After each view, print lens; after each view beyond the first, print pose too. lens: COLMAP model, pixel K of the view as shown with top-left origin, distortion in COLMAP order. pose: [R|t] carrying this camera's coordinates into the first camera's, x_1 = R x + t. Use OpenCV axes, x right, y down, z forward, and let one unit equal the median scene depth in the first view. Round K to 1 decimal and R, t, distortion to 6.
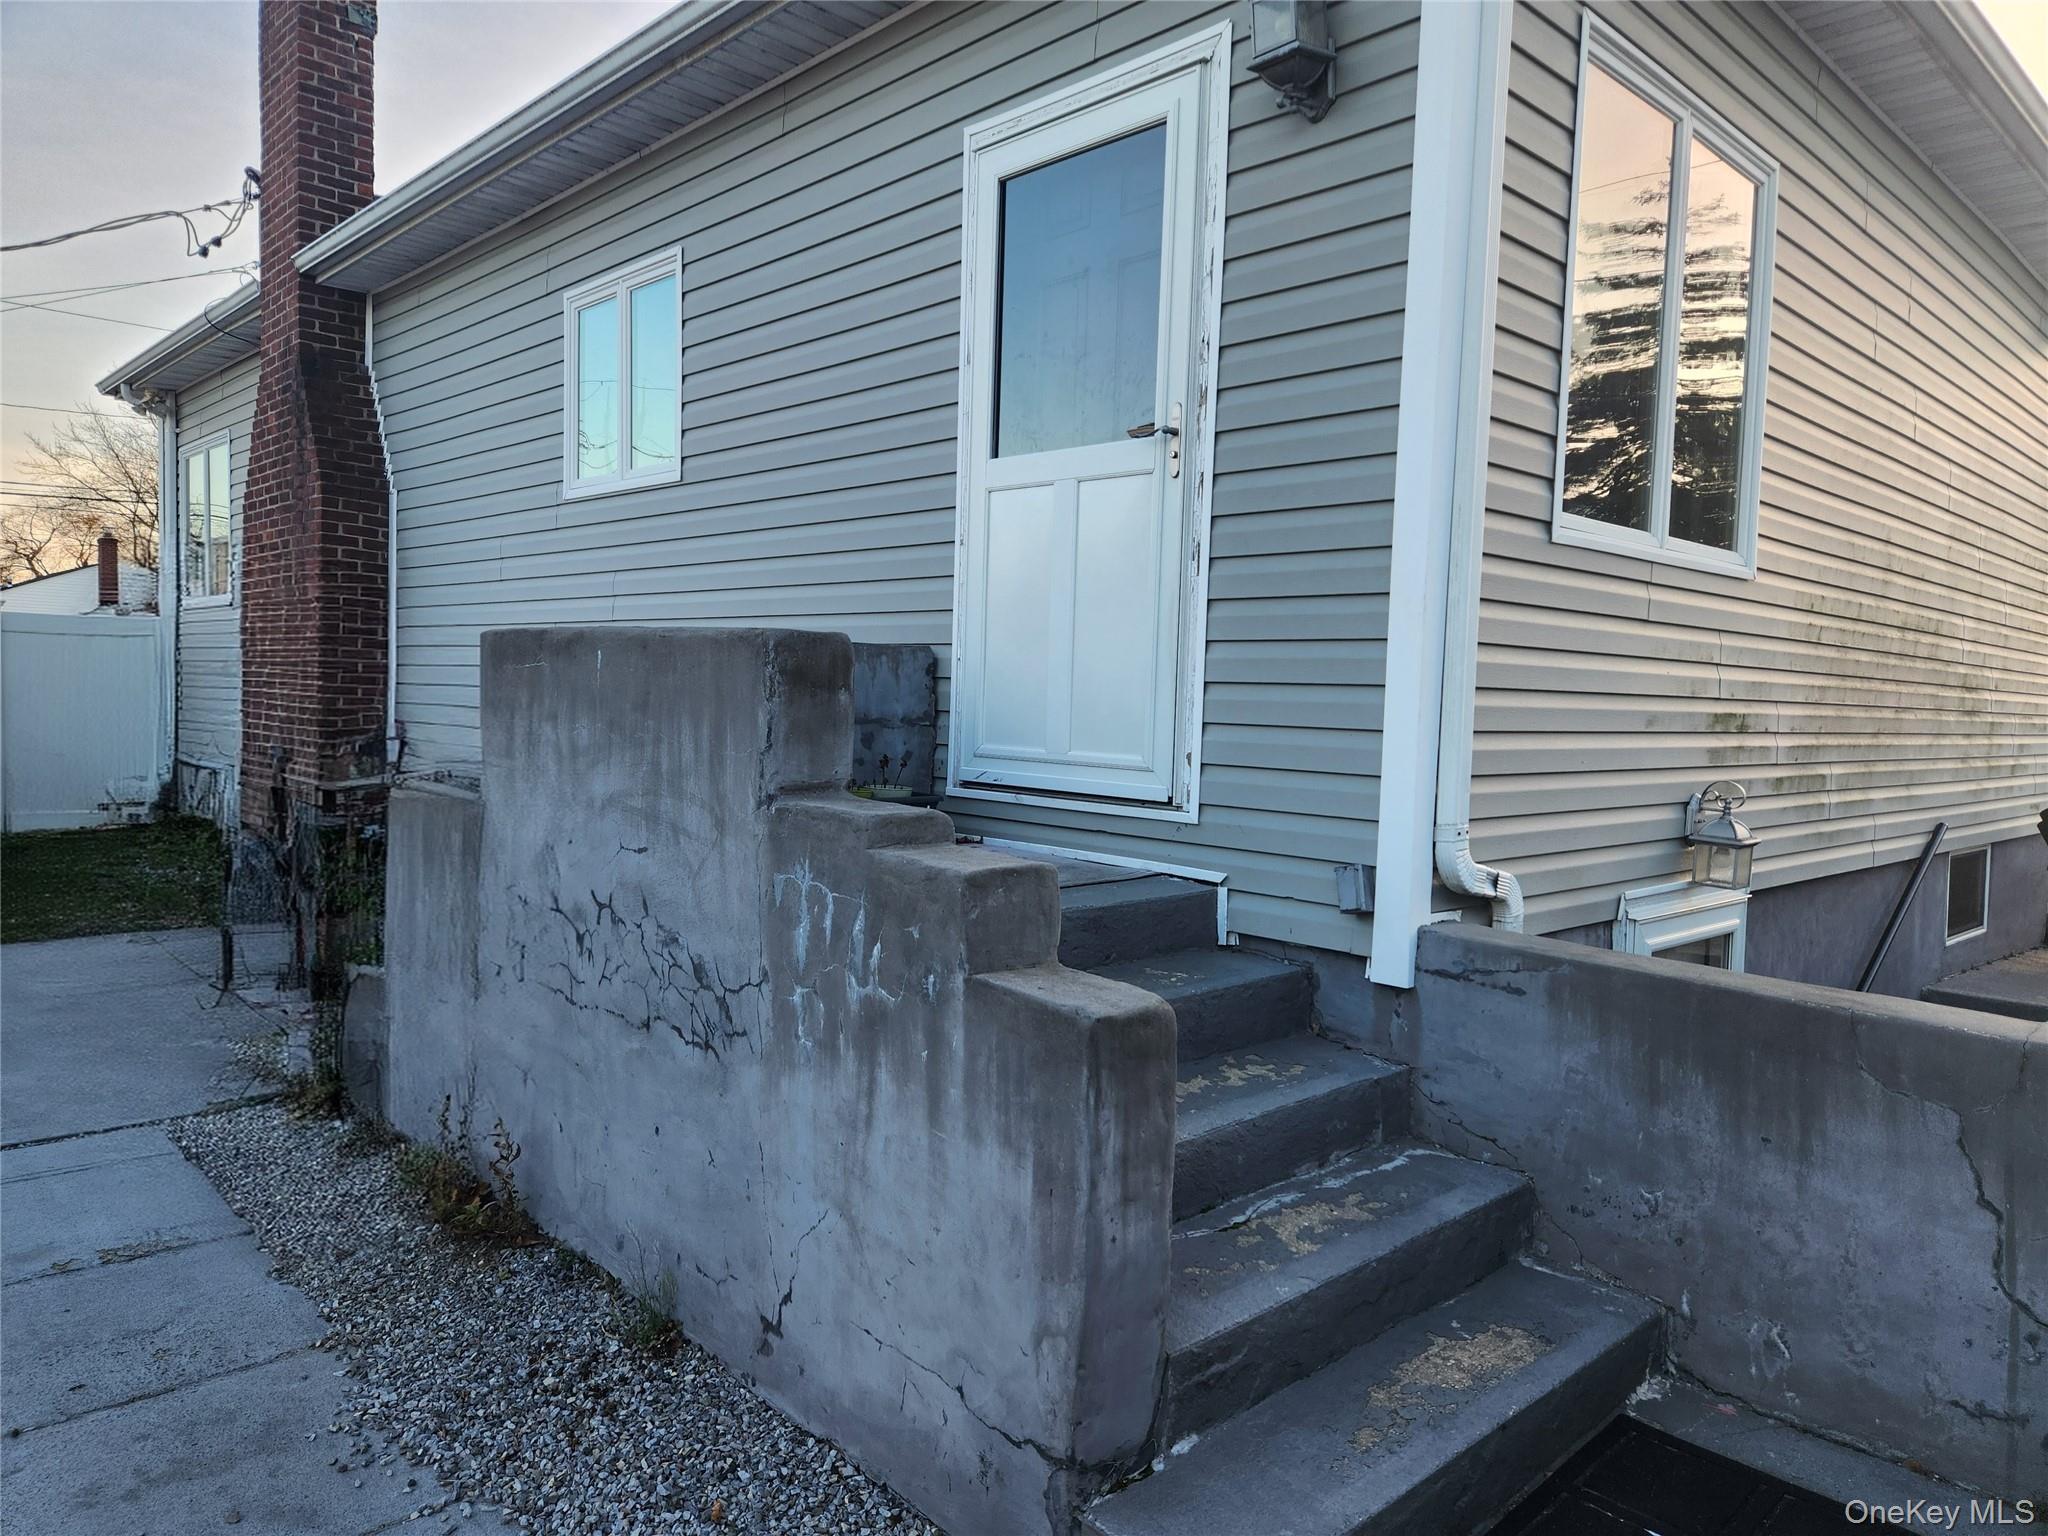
lens RADIAL K [[1364.7, 0, 1024.0], [0, 1364.7, 768.0], [0, 0, 1]] dist [0.091224, -0.059907]
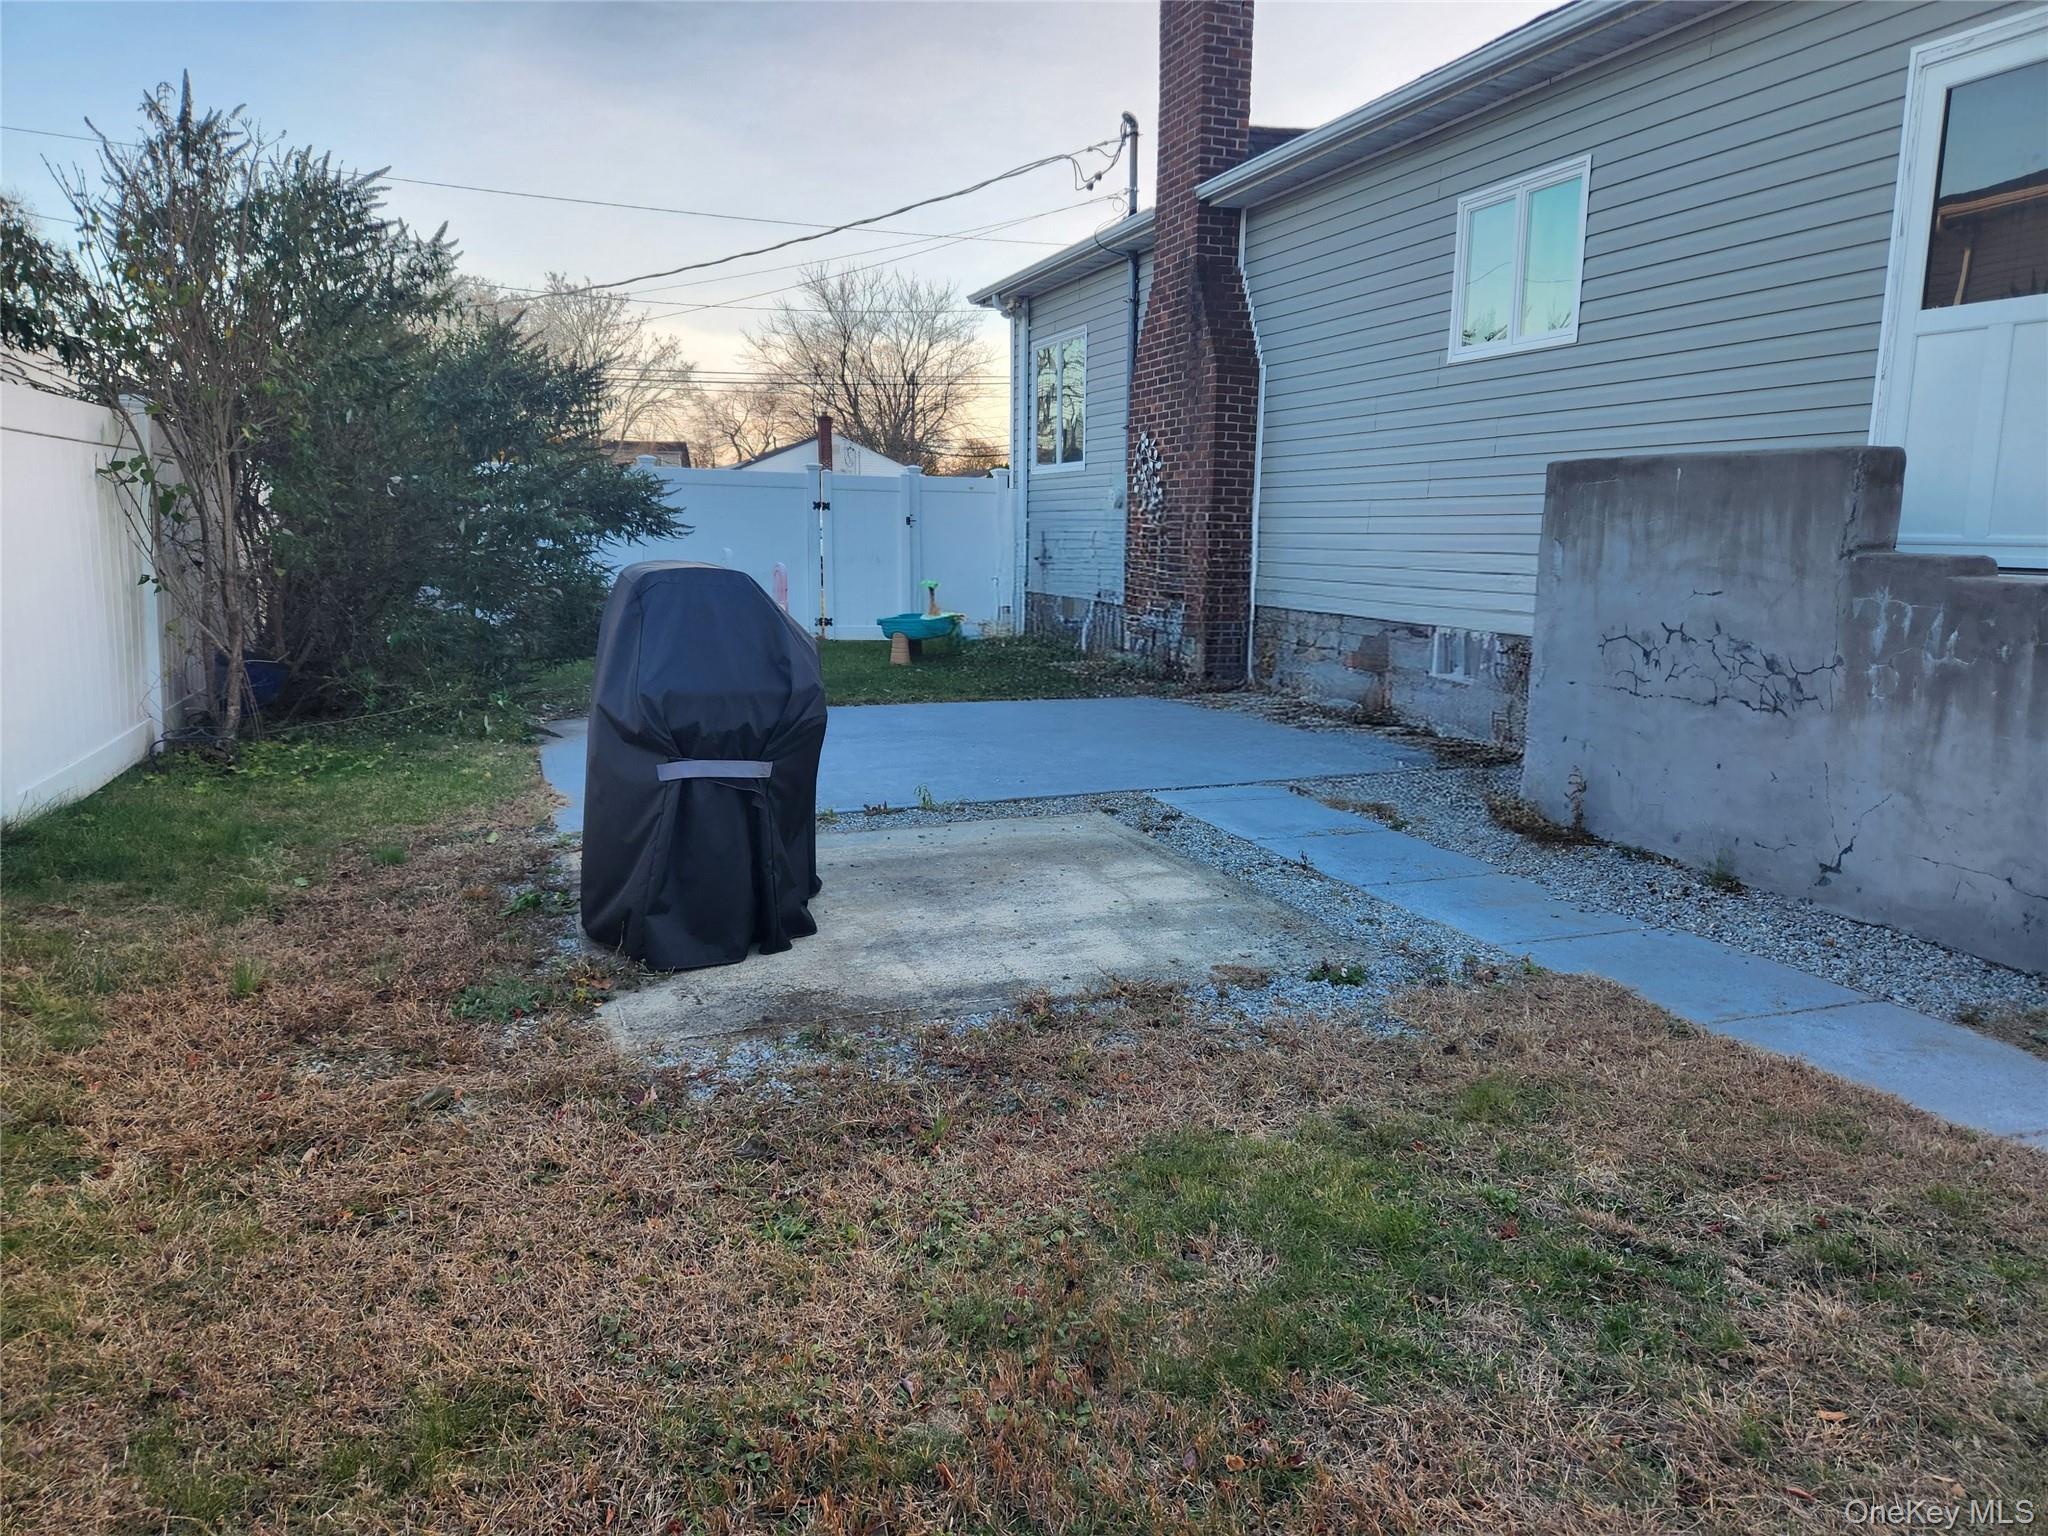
lens RADIAL K [[1375.3, 0, 1024.0], [0, 1375.3, 768.0], [0, 0, 1]] dist [0.079149, -0.063026]
pose [[0.923948, 0.046967, -0.379624, -0.380750], [-0.005560, 0.993978, 0.109442, 0.084907], [0.382478, -0.099008, 0.918645, -0.795653]]
